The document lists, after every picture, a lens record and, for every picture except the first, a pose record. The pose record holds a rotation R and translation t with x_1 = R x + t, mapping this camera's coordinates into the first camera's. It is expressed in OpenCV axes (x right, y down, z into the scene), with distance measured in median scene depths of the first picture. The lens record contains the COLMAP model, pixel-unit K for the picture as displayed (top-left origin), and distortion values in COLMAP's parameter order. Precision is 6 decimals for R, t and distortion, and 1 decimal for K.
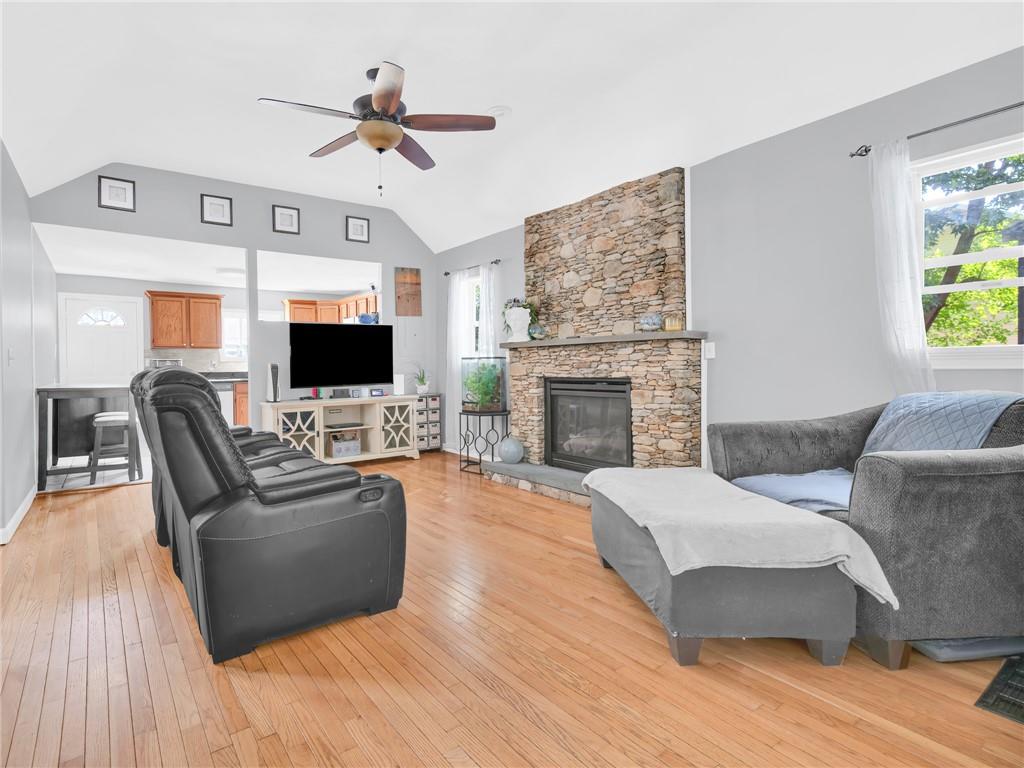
lens RADIAL K [[511.4, 0, 456.1], [0, 511.4, 367.4], [0, 0, 1]] dist [0.012797, -0.000616]
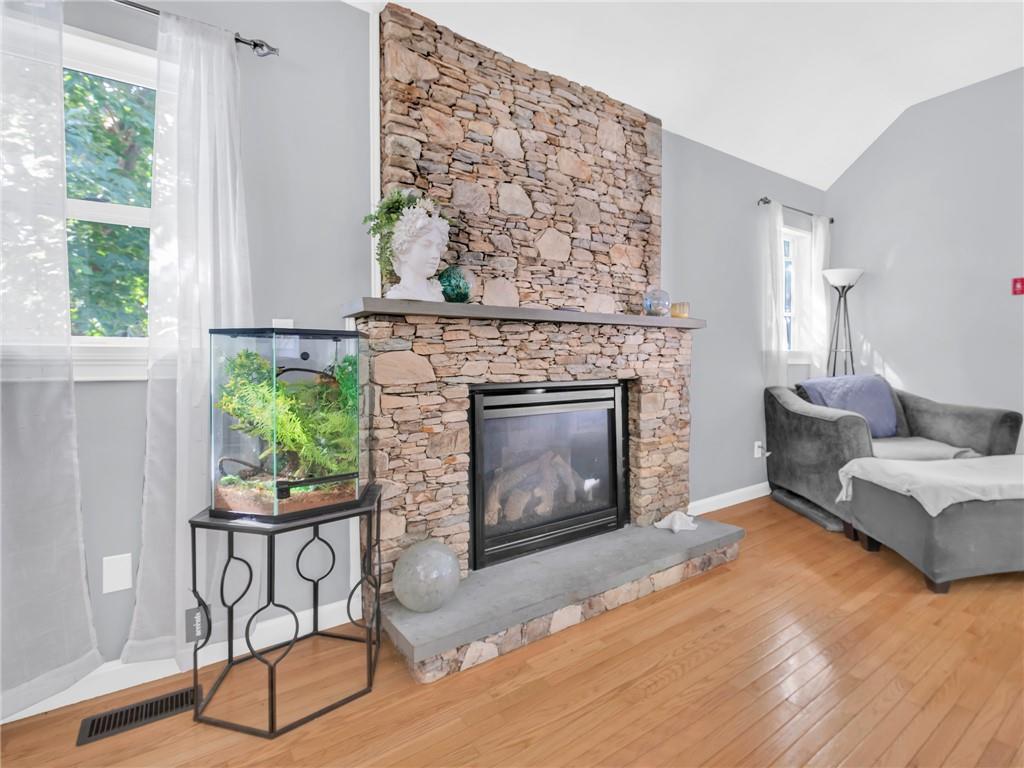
lens RADIAL K [[507.6, 0, 575.4], [0, 507.6, 368.0], [0, 0, 1]] dist [0.002596, -0.001735]
pose [[-0.045885, -0.000793, 0.998946, -0.296338], [0.007296, 0.999973, 0.001129, 0.004263], [-0.998920, 0.007340, -0.045878, 0.920273]]
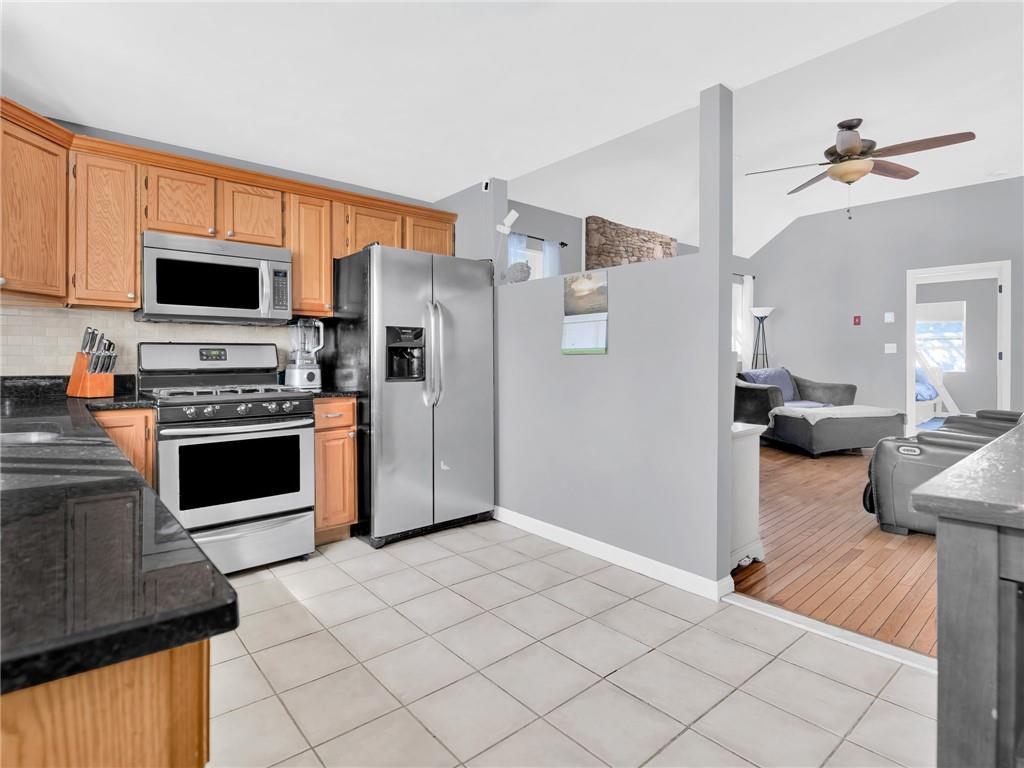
lens RADIAL K [[528.9, 0, 452.8], [0, 528.9, 363.3], [0, 0, 1]] dist [-0.003962, -0.001399]
pose [[-0.056598, 0.003357, 0.998391, -0.945073], [0.009780, 0.999948, -0.002807, 0.002187], [-0.998349, 0.009606, -0.056628, 1.414534]]
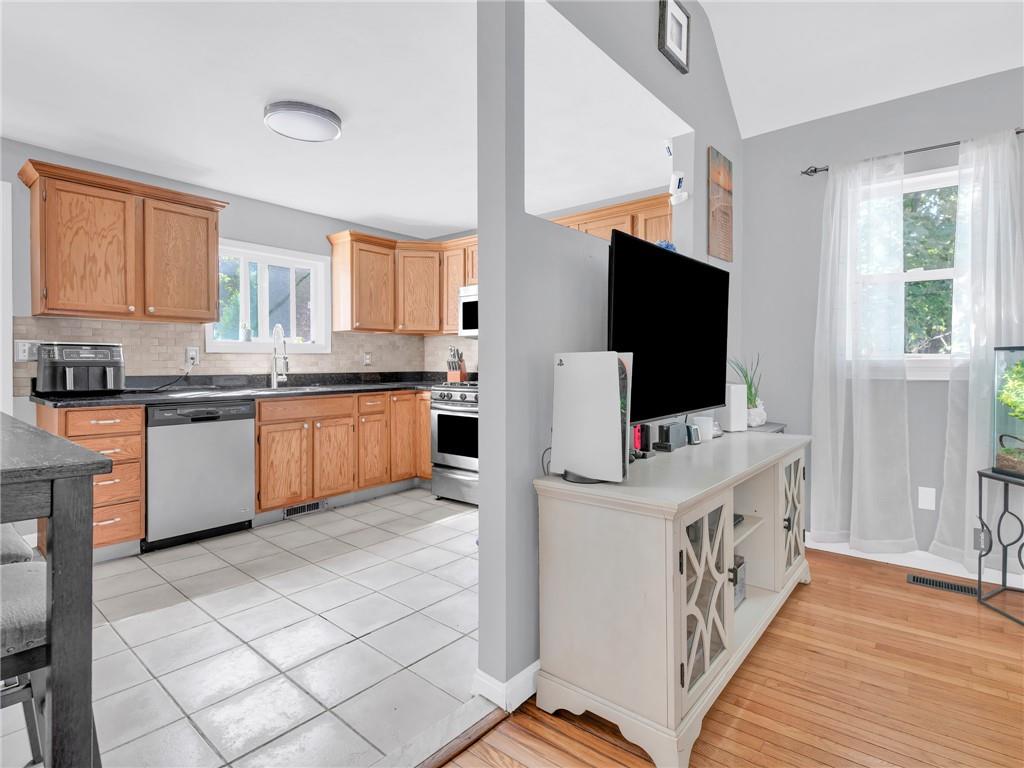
lens RADIAL K [[525.4, 0, 514.9], [0, 525.4, 369.1], [0, 0, 1]] dist [0.000899, -0.002547]
pose [[0.962527, 0.008446, 0.271055, -0.531994], [-0.008768, 0.999962, -0.000025, 0.002962], [-0.271045, -0.002353, 0.962564, 0.783093]]
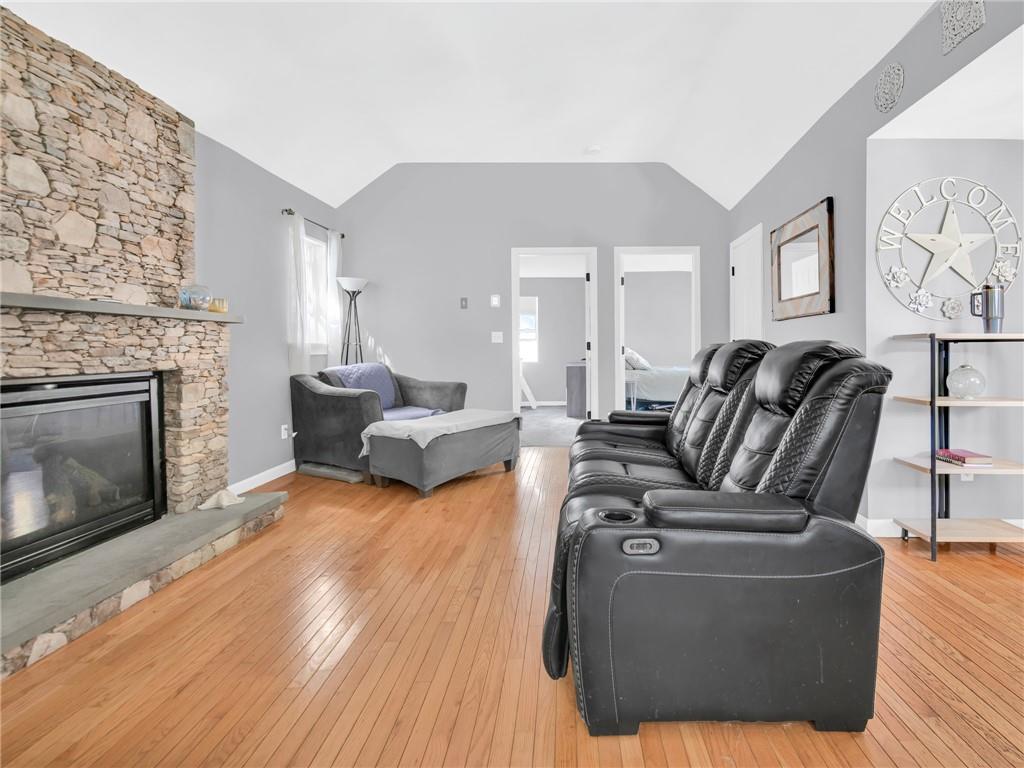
lens RADIAL K [[526.7, 0, 581.1], [0, 526.7, 349.4], [0, 0, 1]] dist [0.015966, -0.008979]
pose [[-0.827791, 0.020903, 0.560646, -0.466357], [0.021677, 0.999751, -0.005269, 0.007159], [-0.560617, 0.007792, -0.828039, 1.073806]]
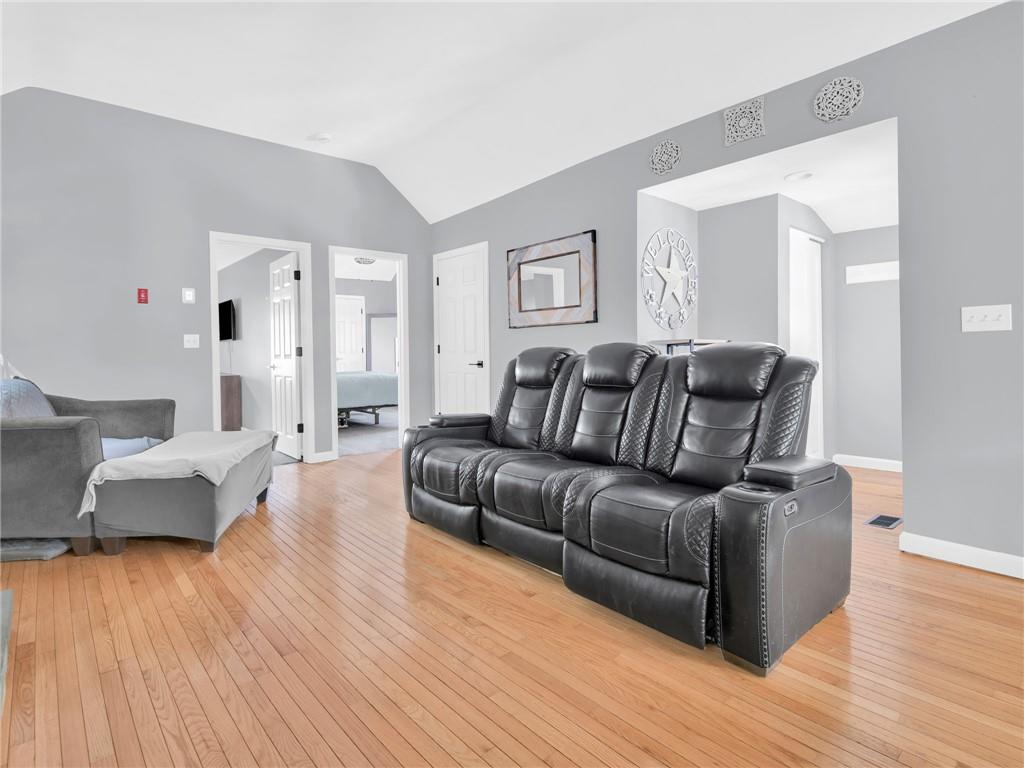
lens RADIAL K [[511.4, 0, 456.1], [0, 511.4, 367.4], [0, 0, 1]] dist [0.012797, -0.000616]
pose [[-0.997866, 0.034125, -0.055668, -0.091001], [0.032200, 0.998864, 0.035121, 0.000000], [0.056803, 0.033254, -0.997831, 1.146253]]
